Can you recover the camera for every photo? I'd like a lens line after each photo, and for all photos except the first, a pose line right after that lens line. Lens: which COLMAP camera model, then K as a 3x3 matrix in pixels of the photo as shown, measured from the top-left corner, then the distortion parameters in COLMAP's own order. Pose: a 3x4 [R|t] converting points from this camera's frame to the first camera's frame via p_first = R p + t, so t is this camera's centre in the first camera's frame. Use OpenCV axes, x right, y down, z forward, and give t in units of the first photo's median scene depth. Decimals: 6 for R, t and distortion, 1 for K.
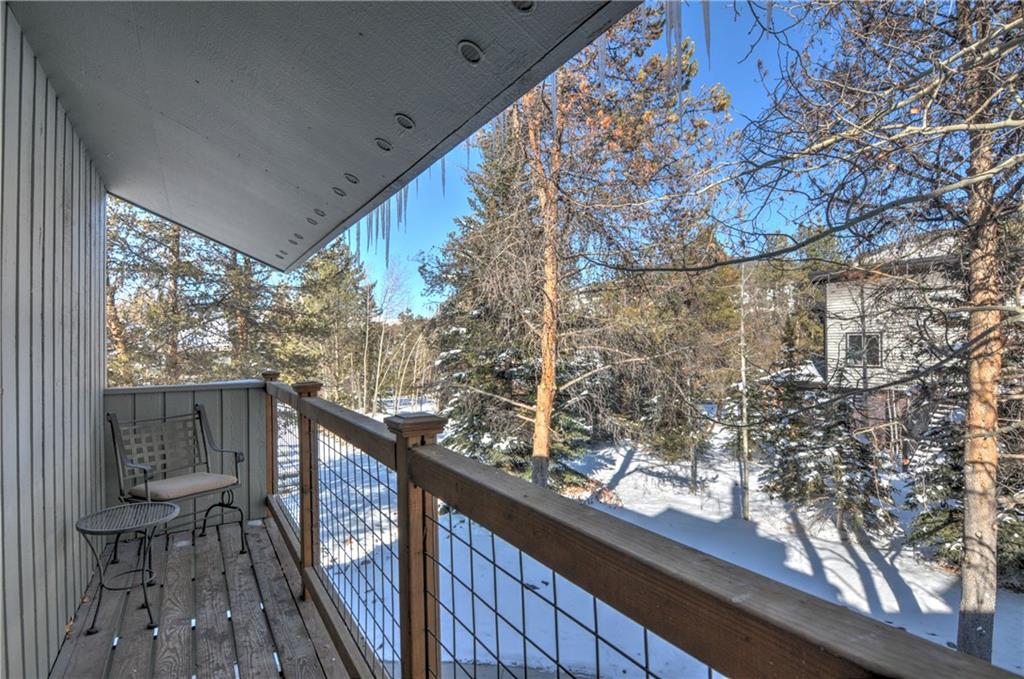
lens RADIAL K [[498.6, 0, 505.0], [0, 498.6, 346.9], [0, 0, 1]] dist [-0.000464, -0.010652]
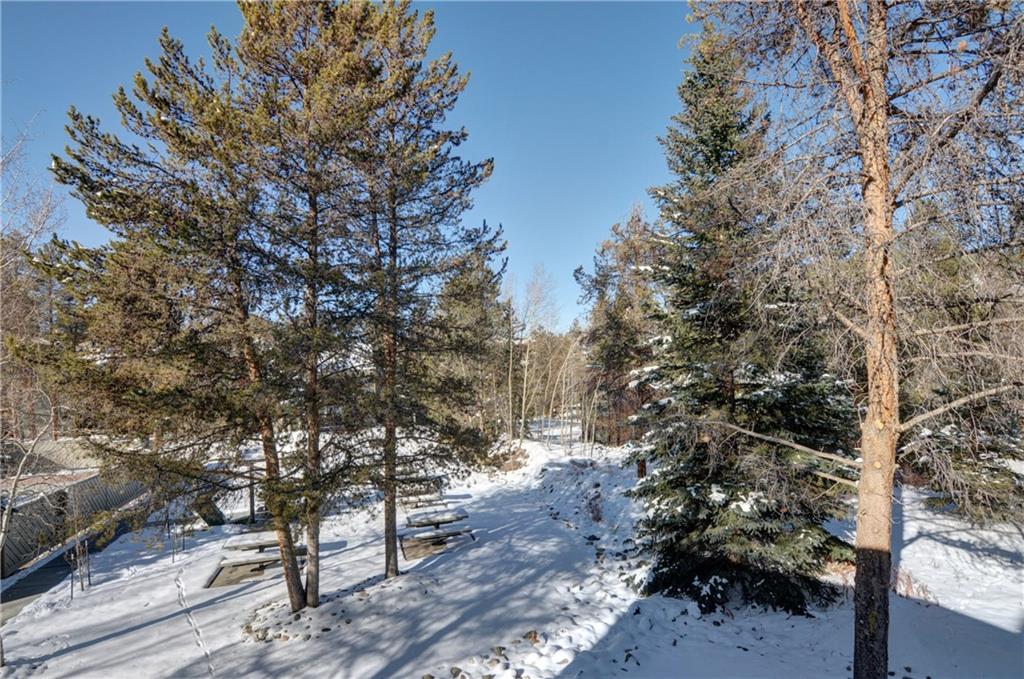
lens RADIAL K [[498.6, 0, 505.0], [0, 498.6, 346.9], [0, 0, 1]] dist [-0.000464, -0.010652]
pose [[0.969132, -0.037508, -0.243673, -0.132819], [0.028950, 0.998835, -0.038608, -0.000578], [0.244837, 0.030362, 0.969089, 0.234059]]
